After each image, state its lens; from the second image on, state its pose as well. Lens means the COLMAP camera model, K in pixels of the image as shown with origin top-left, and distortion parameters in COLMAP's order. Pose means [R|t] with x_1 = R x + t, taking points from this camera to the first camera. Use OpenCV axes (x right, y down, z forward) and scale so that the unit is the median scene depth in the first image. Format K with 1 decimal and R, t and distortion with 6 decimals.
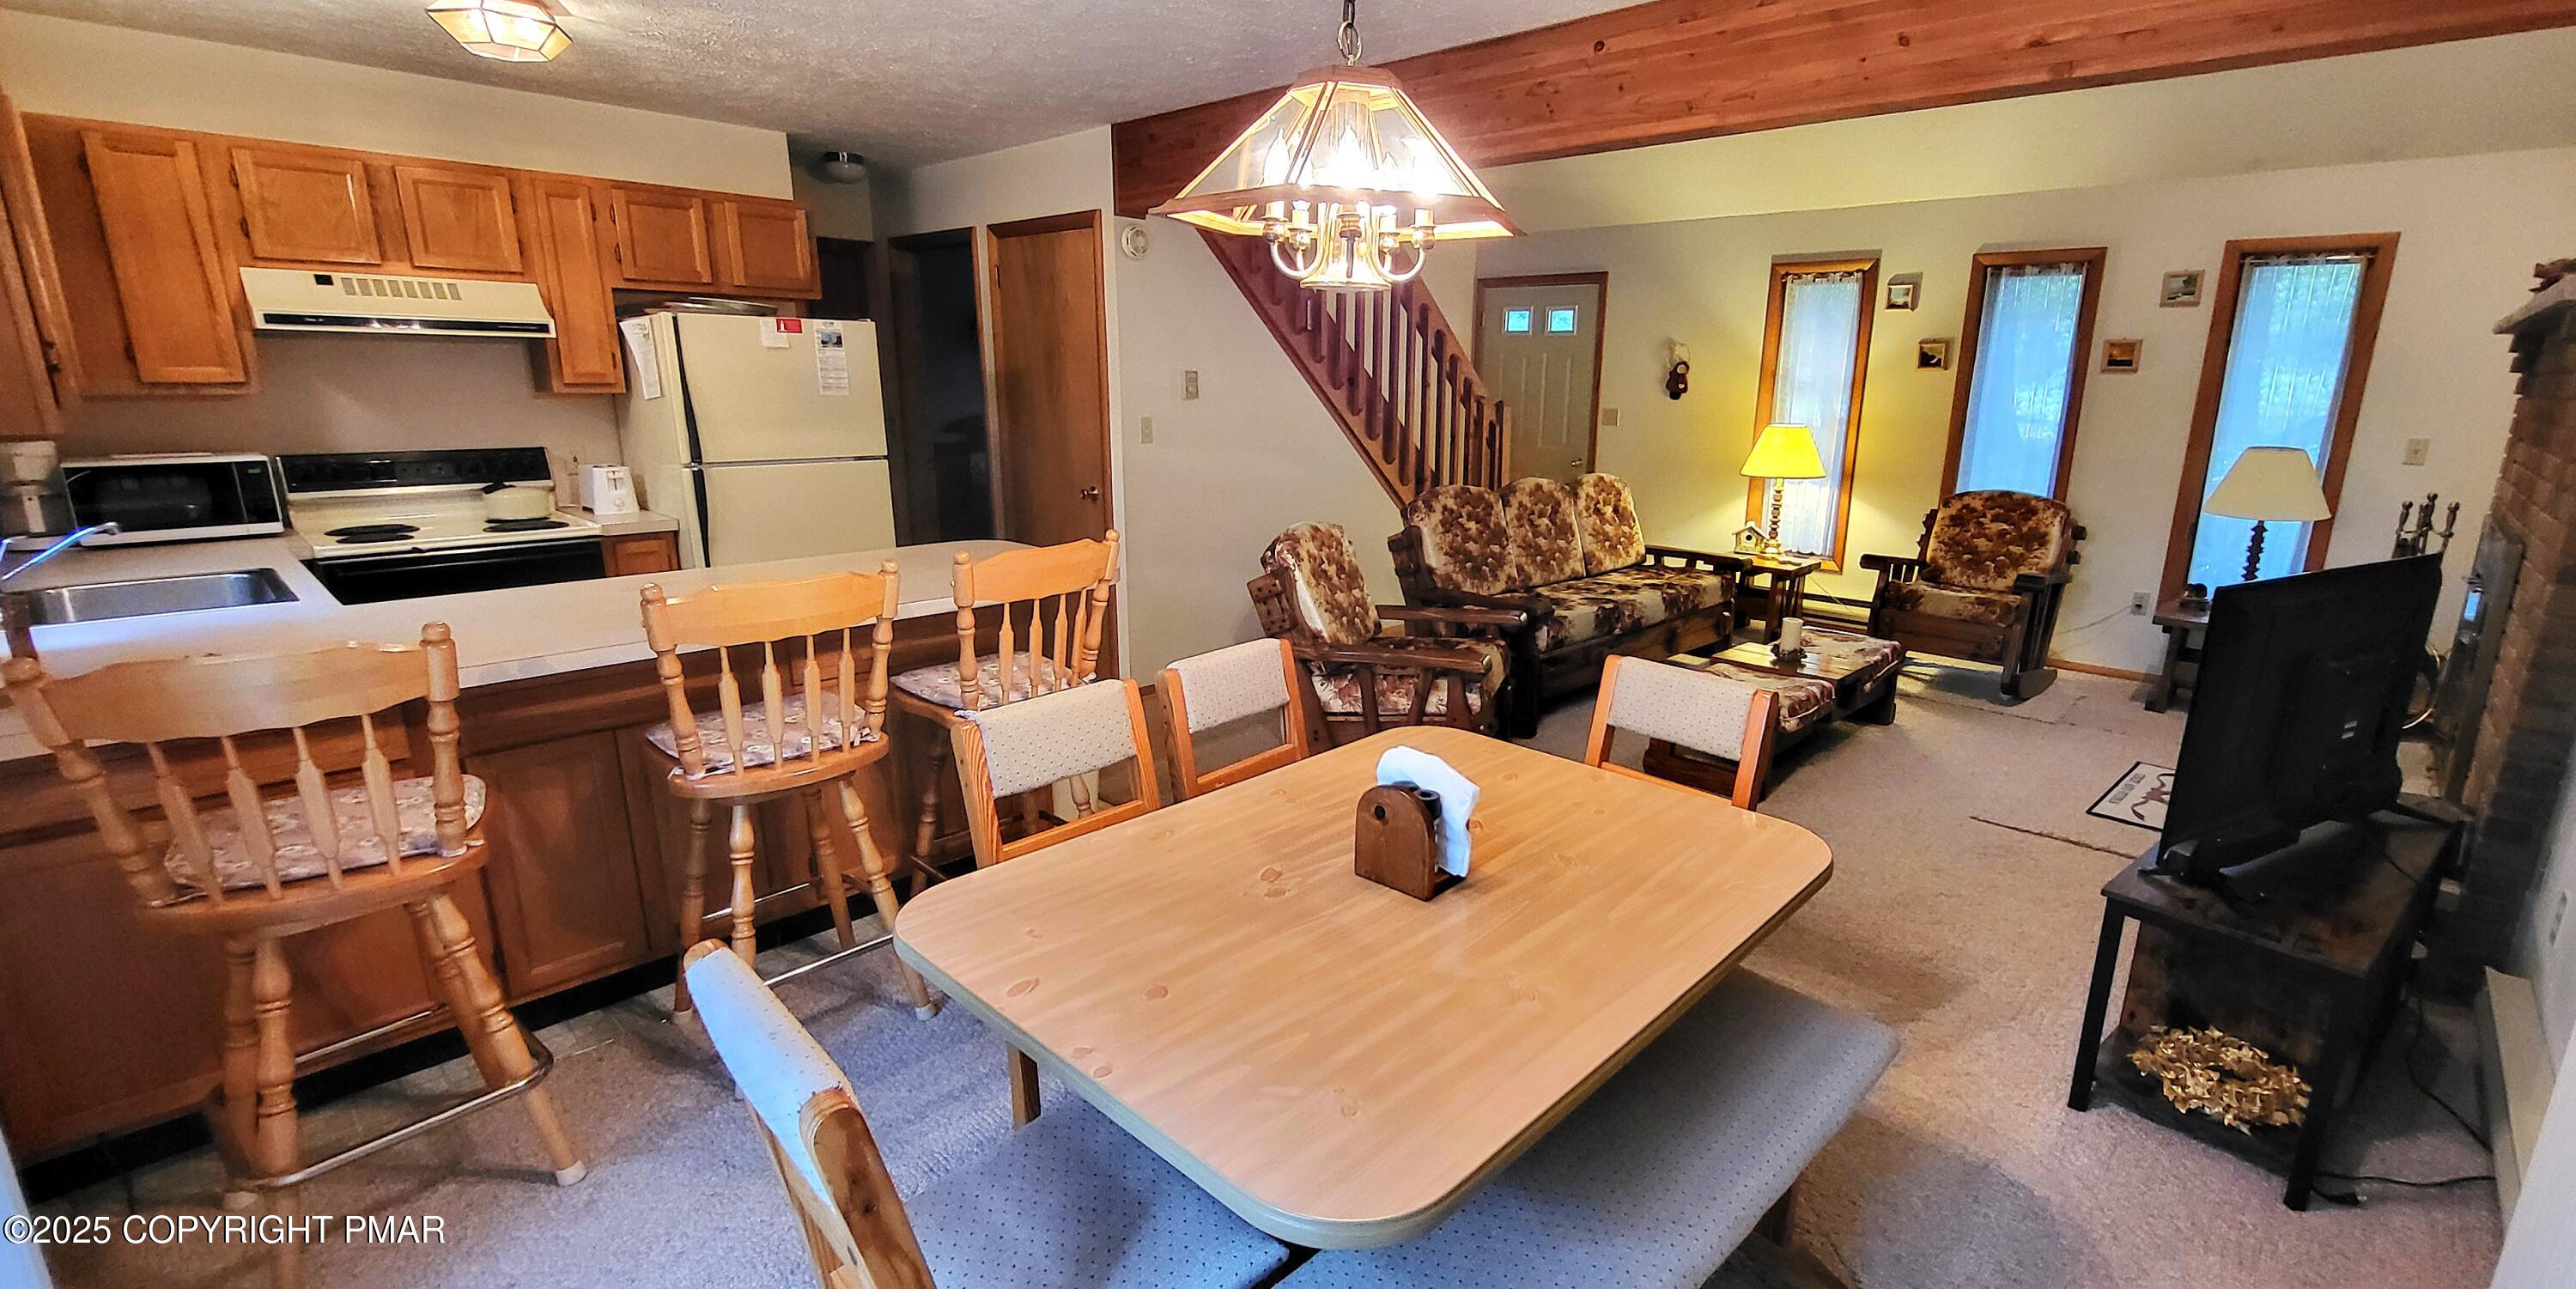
lens RADIAL K [[1106.2, 0, 1349.8], [0, 1106.2, 646.0], [0, 0, 1]] dist [0.000735, -0.001906]
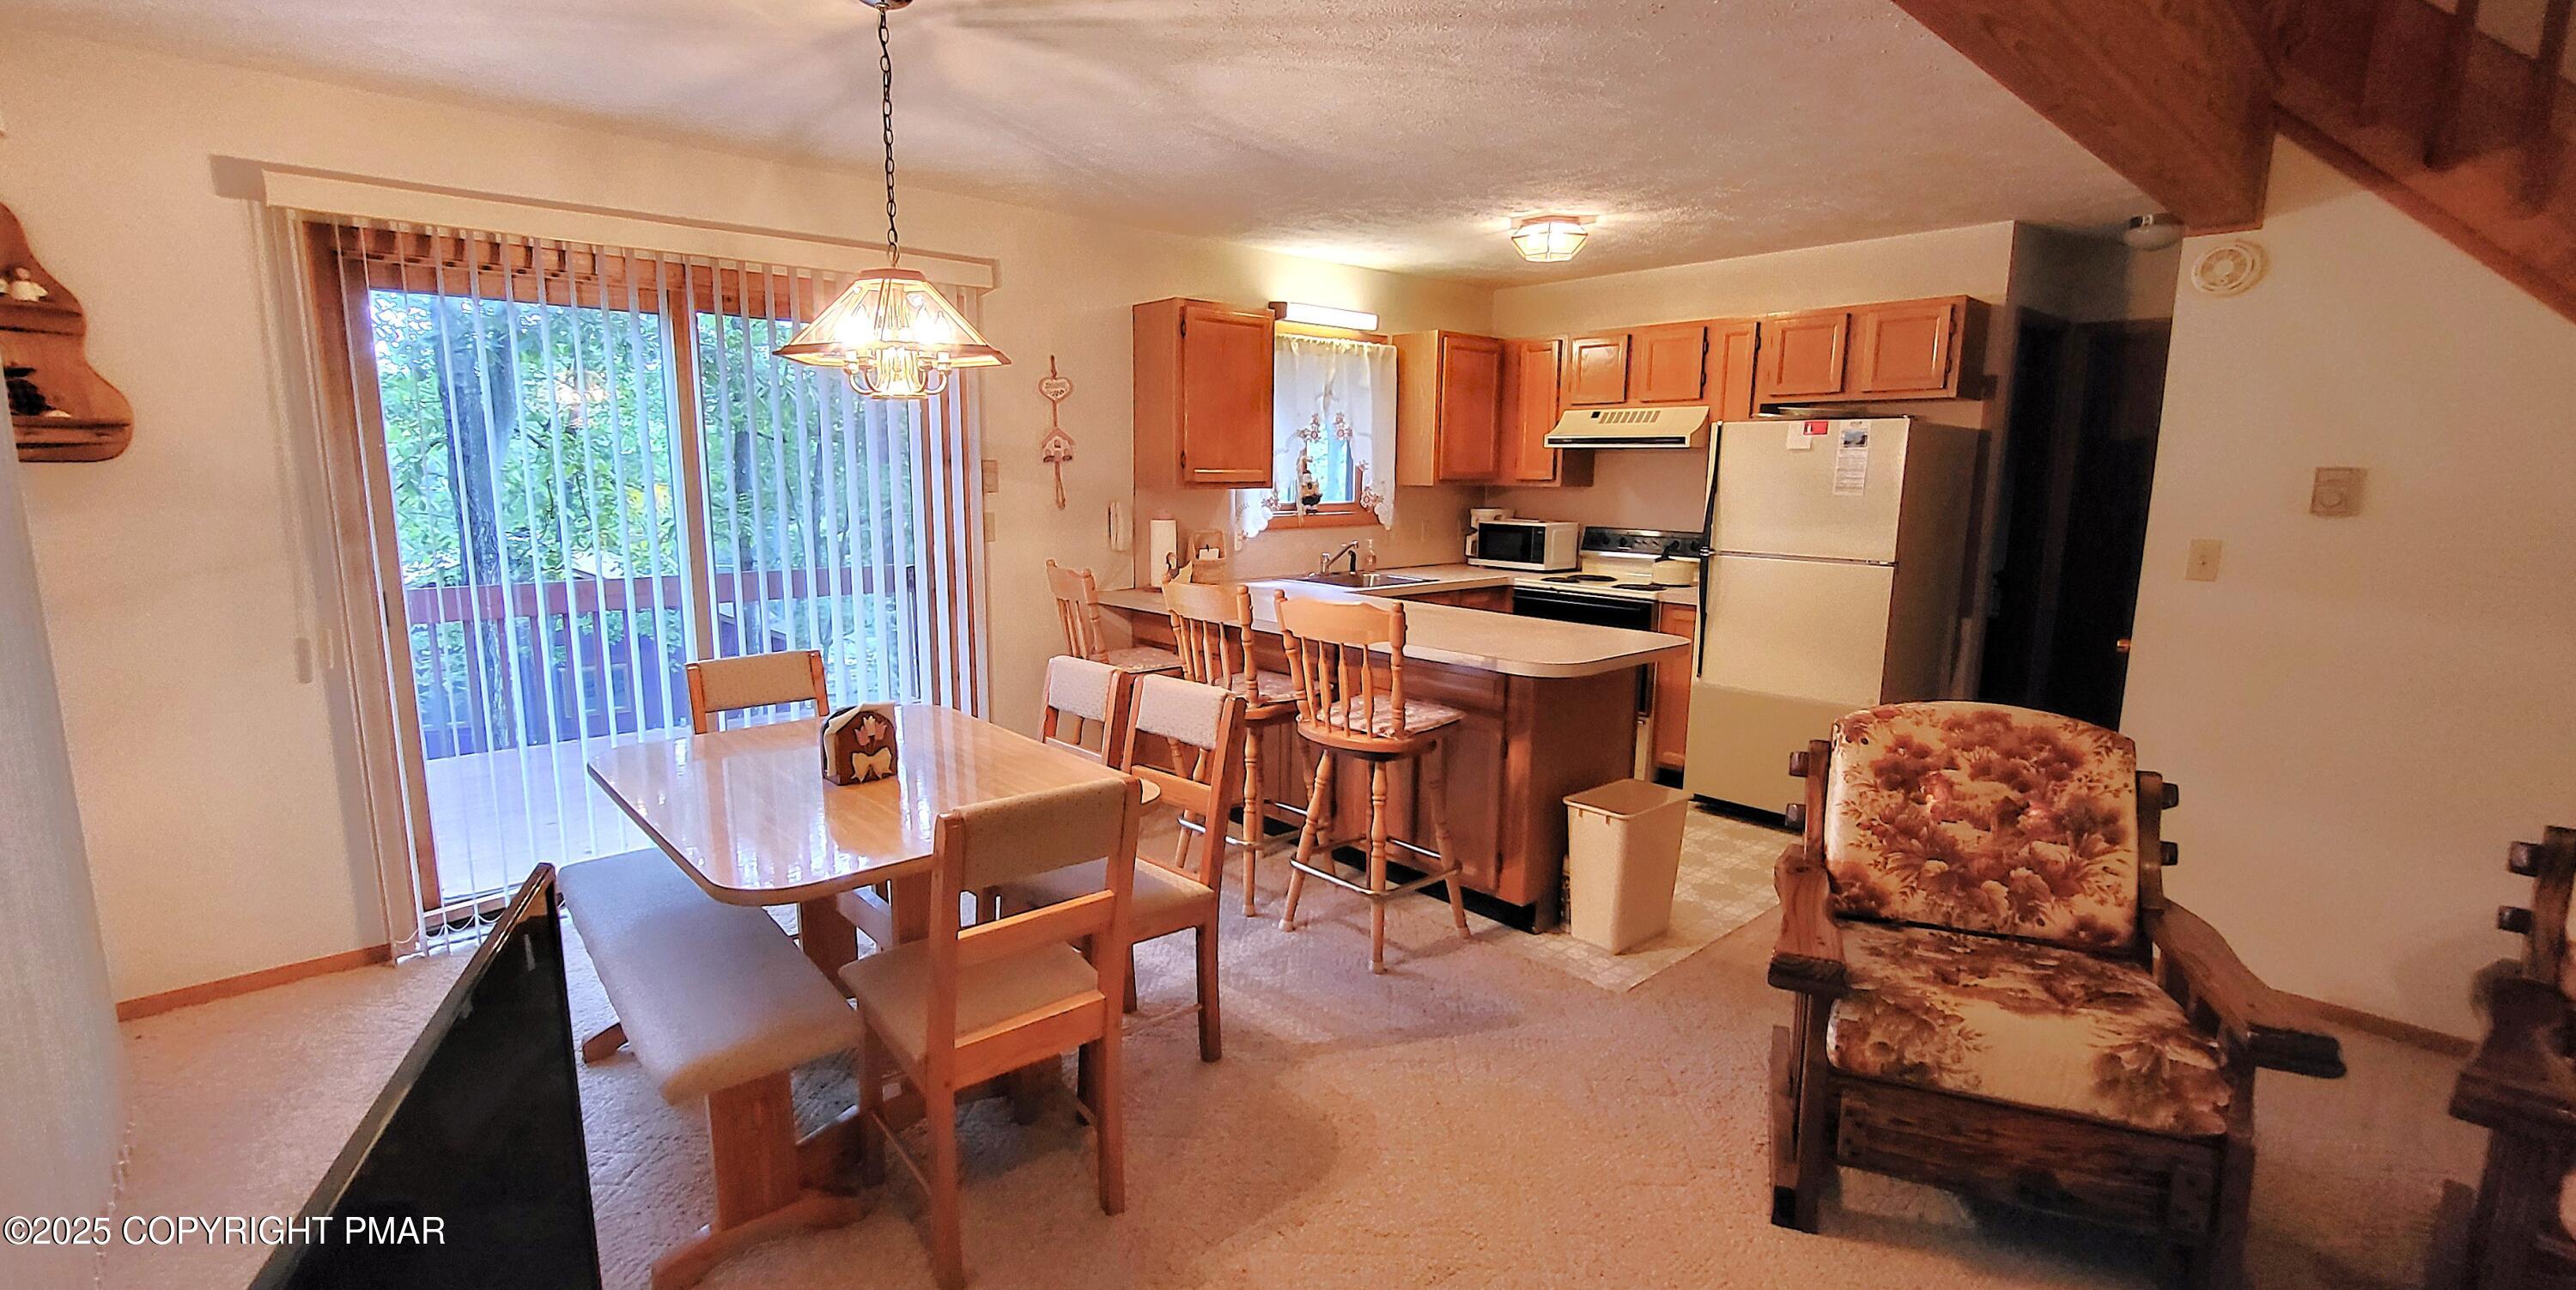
lens RADIAL K [[1106.2, 0, 1255.5], [0, 1106.2, 644.5], [0, 0, 1]] dist [0.000735, -0.001906]
pose [[-0.111585, 0.141754, -0.983593, 0.450045], [-0.251903, 0.953412, 0.165982, -0.106000], [0.961298, 0.266291, -0.070678, 0.481881]]
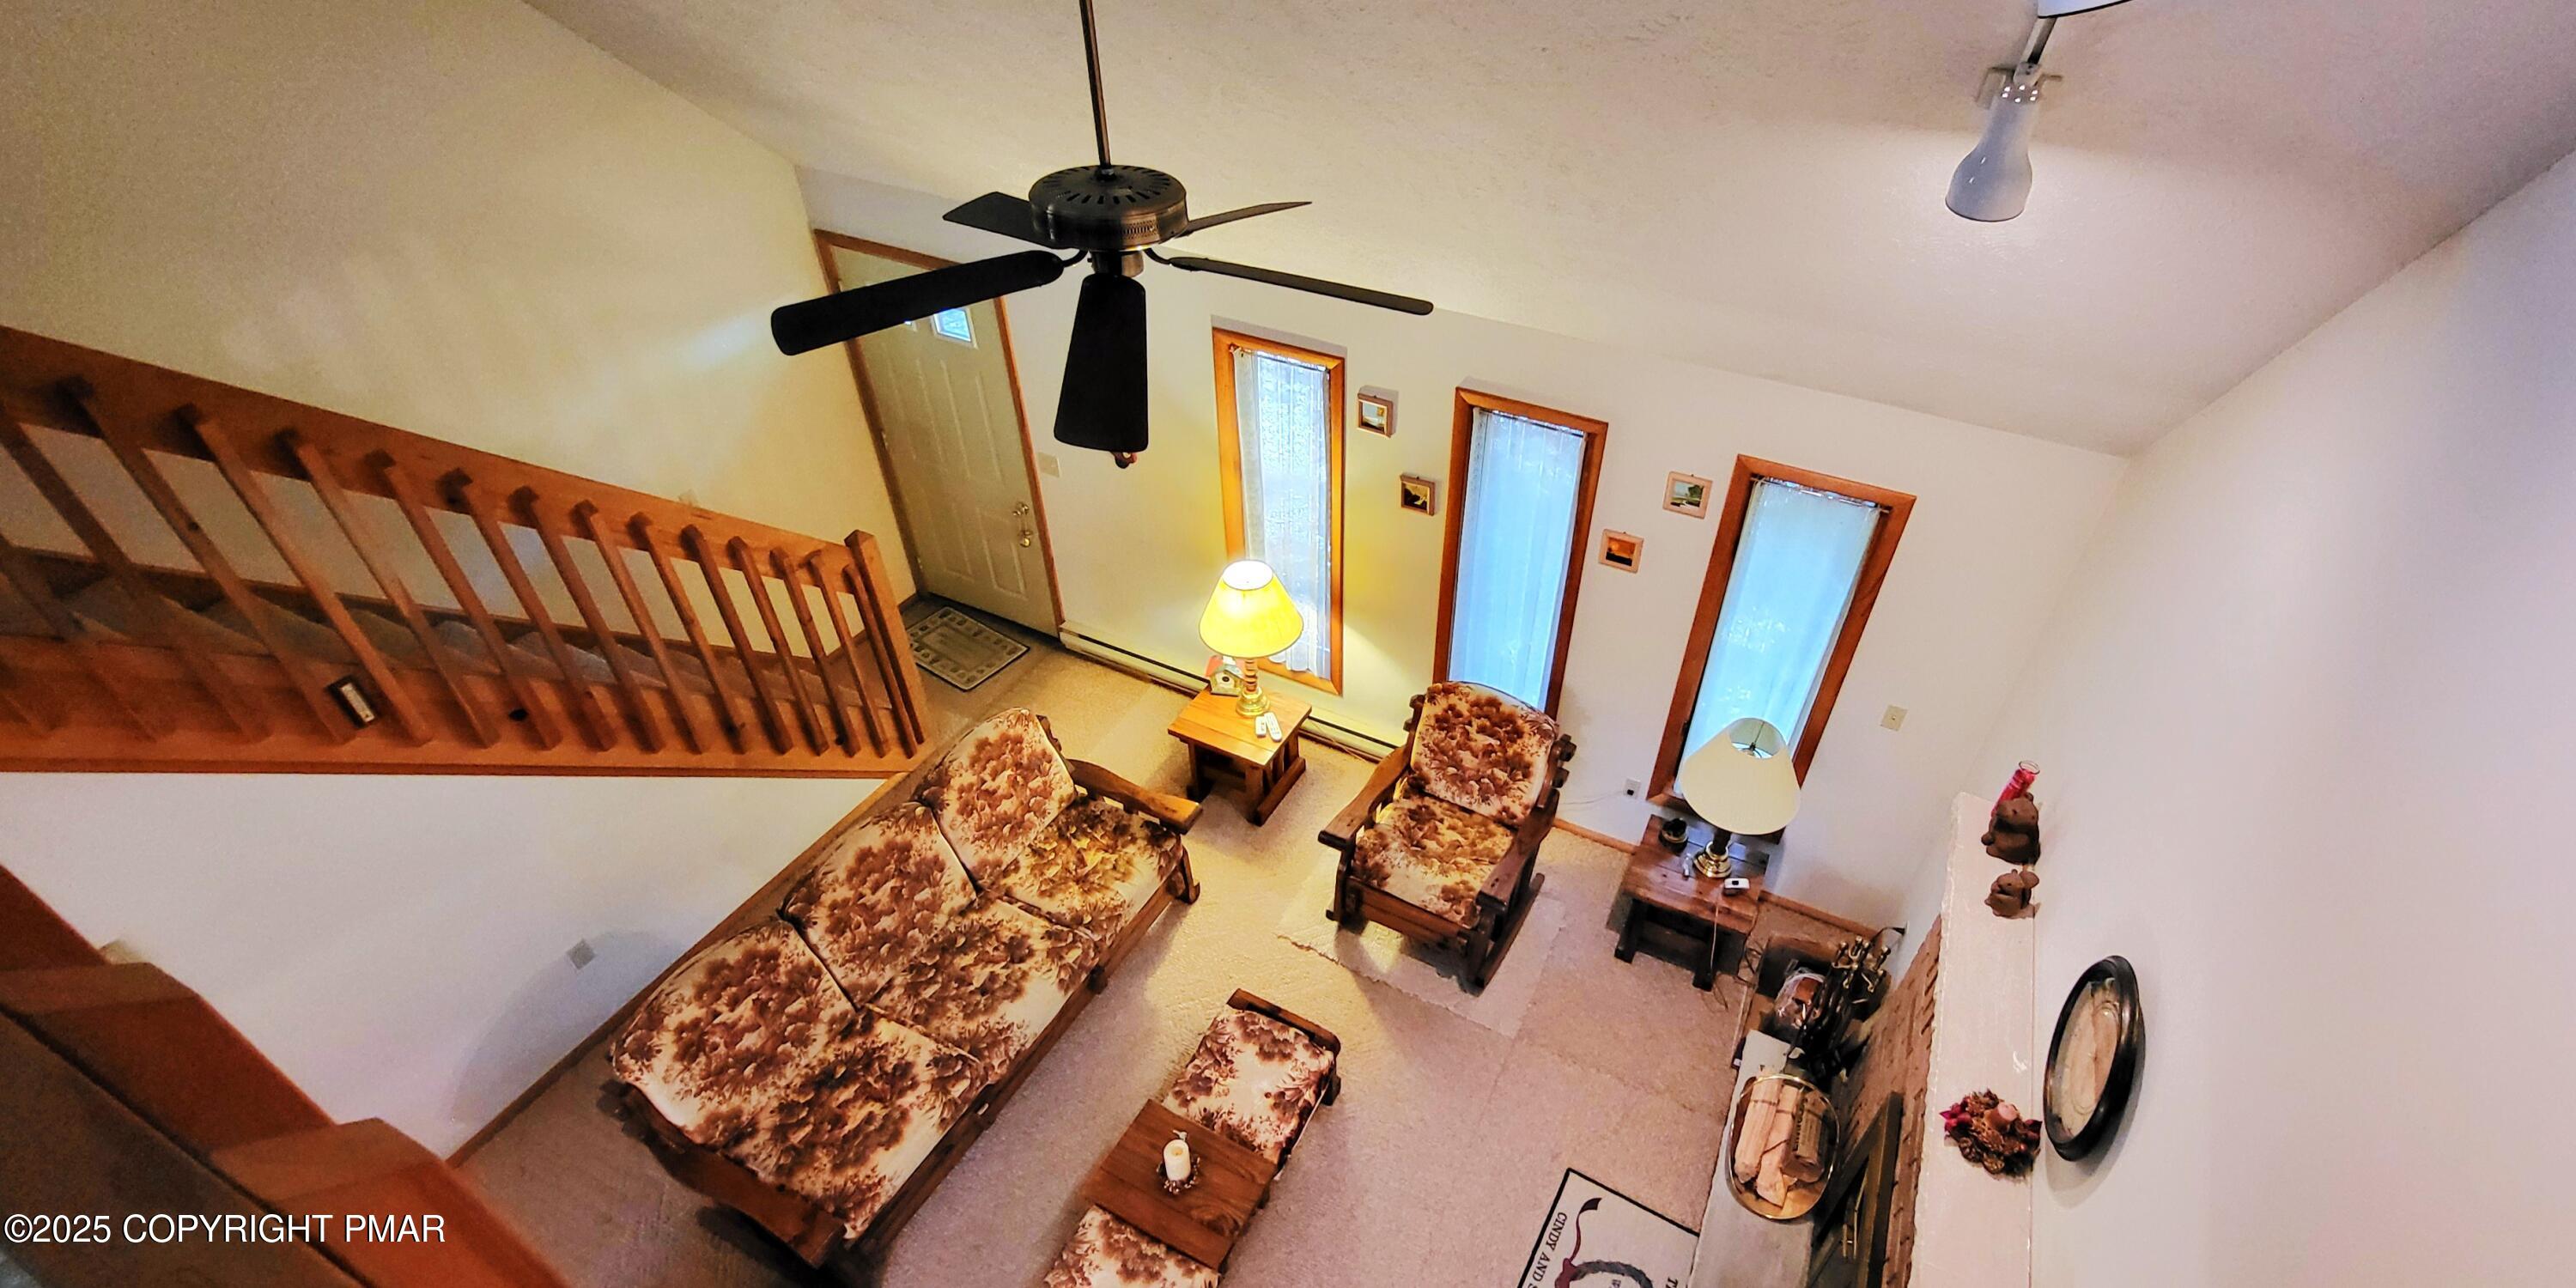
lens RADIAL K [[1106.1, 0, 1402.8], [0, 1106.1, 652.2], [0, 0, 1]] dist [0.000735, -0.001906]
pose [[0.950213, -0.174571, 0.258108, 0.336455], [0.044083, 0.895311, 0.443255, -0.553455], [-0.308467, -0.409809, 0.858432, 0.345798]]
